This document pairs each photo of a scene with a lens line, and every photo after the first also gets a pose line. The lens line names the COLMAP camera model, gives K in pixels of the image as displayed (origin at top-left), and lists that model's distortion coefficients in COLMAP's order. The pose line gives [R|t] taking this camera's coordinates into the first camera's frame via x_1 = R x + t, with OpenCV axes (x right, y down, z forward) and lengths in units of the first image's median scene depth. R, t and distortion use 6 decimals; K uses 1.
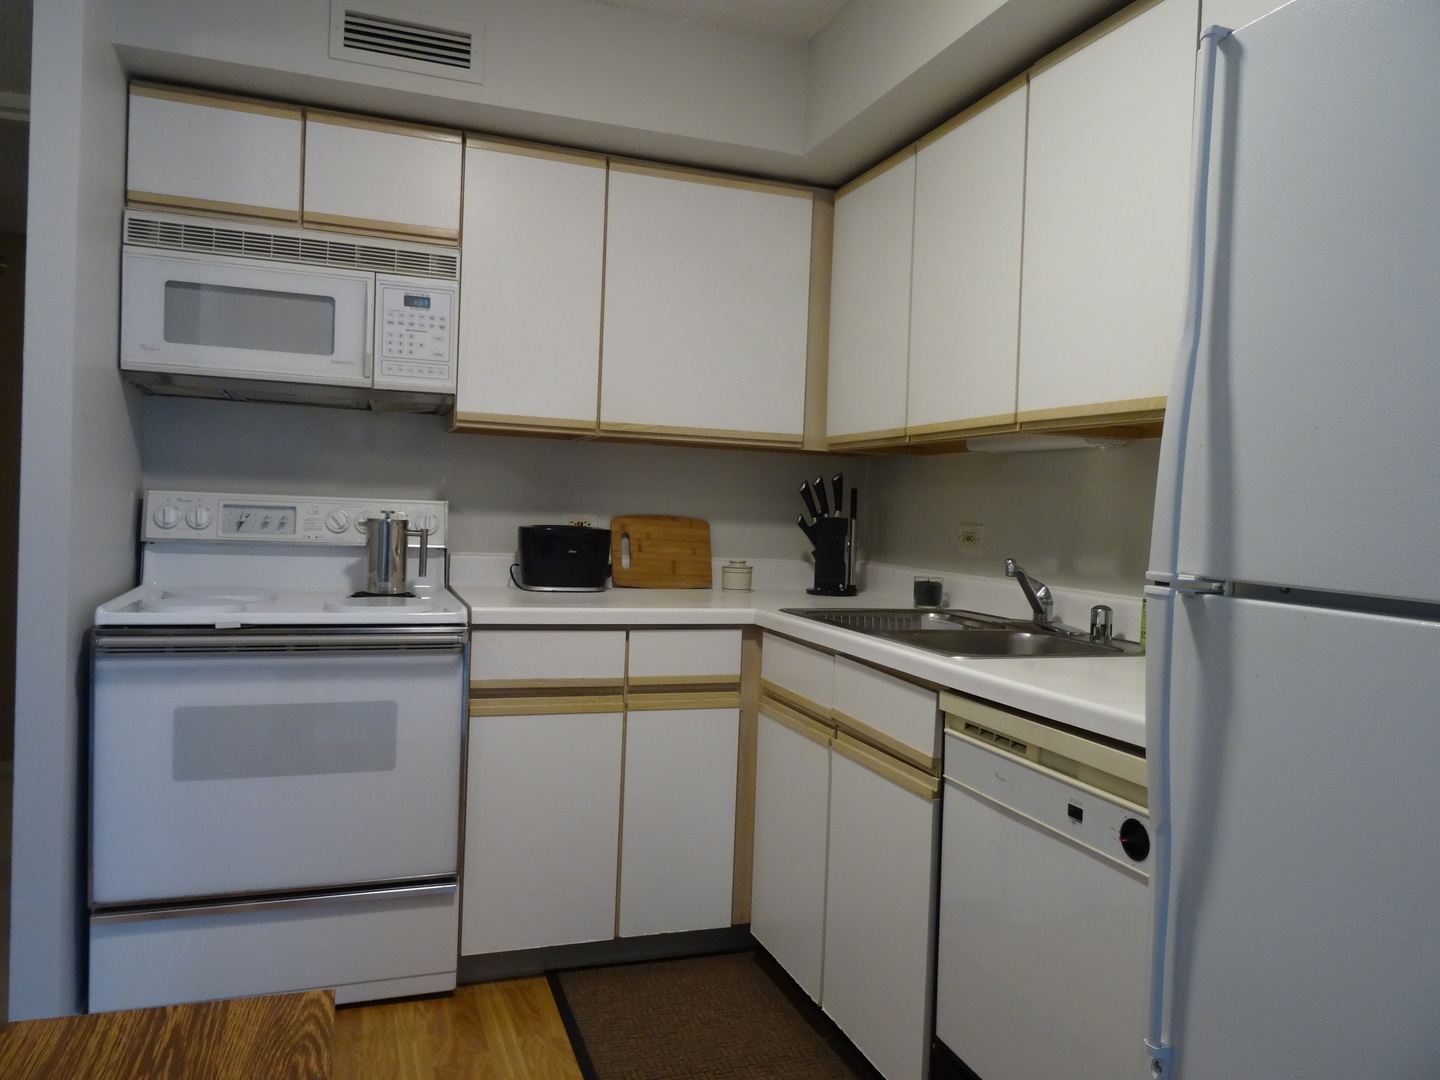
lens RADIAL K [[1045.6, 0, 721.9], [0, 1045.6, 525.6], [0, 0, 1]] dist [0.001042, 0.000288]
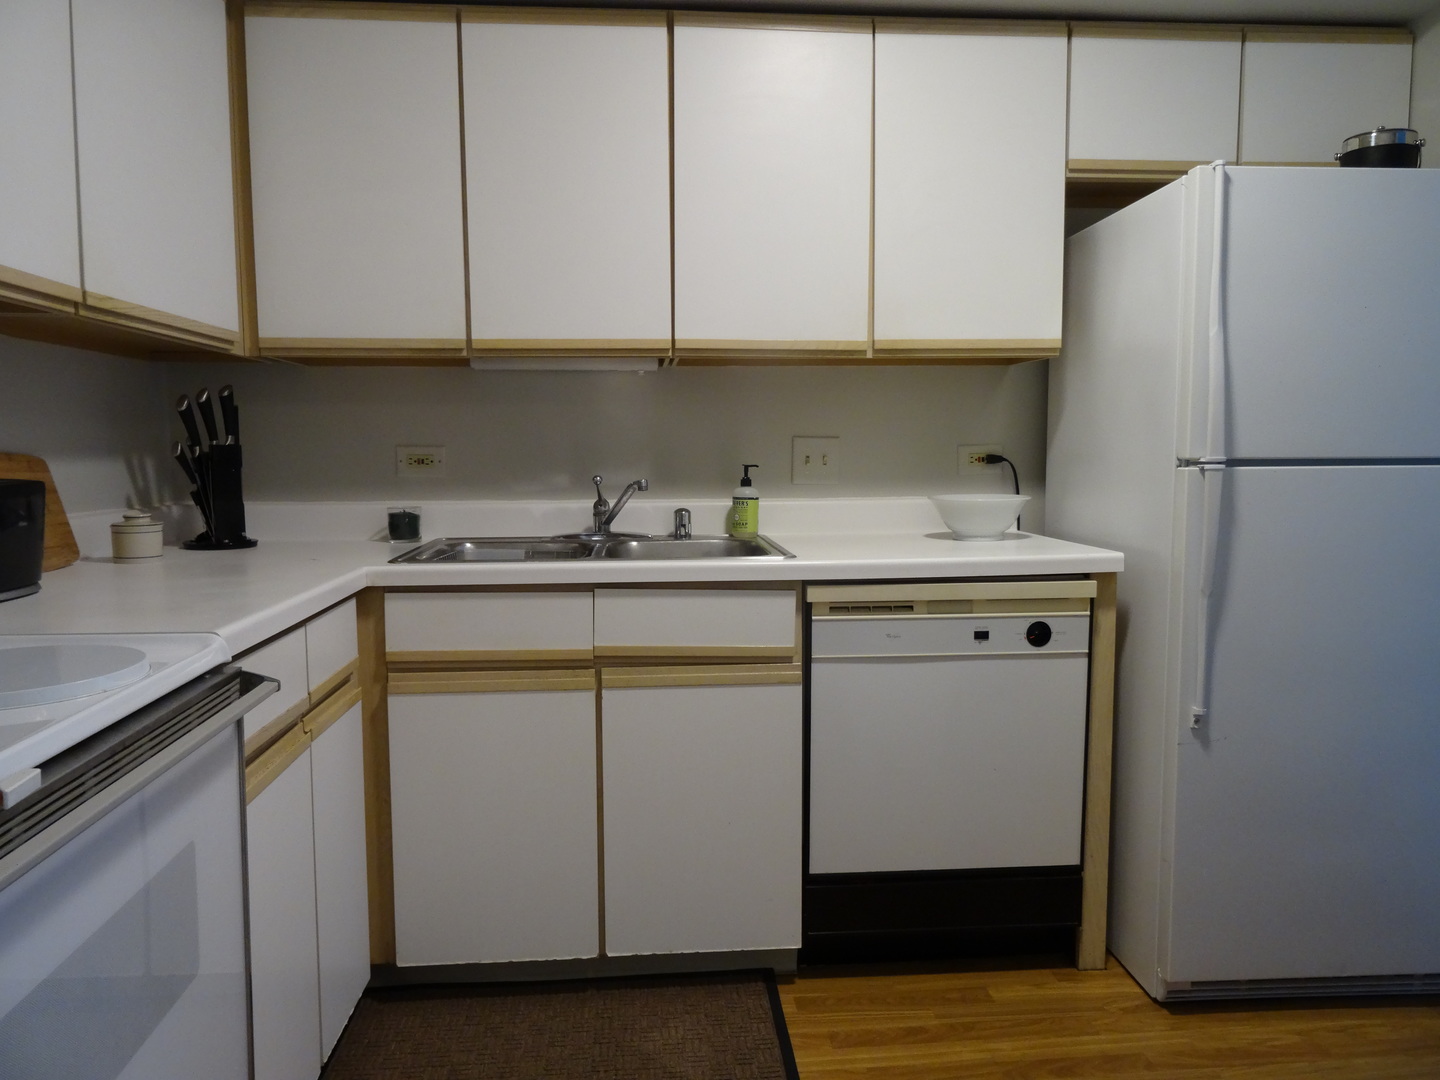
lens RADIAL K [[1108.7, 0, 720.0], [0, 1108.7, 540.0], [0, 0, 1]] dist [-0.002306, 0.001674]
pose [[0.260377, -0.118208, 0.958244, -0.868001], [0.030857, 0.992989, 0.114109, -0.030430], [-0.965014, -0.000143, 0.262199, 0.679505]]
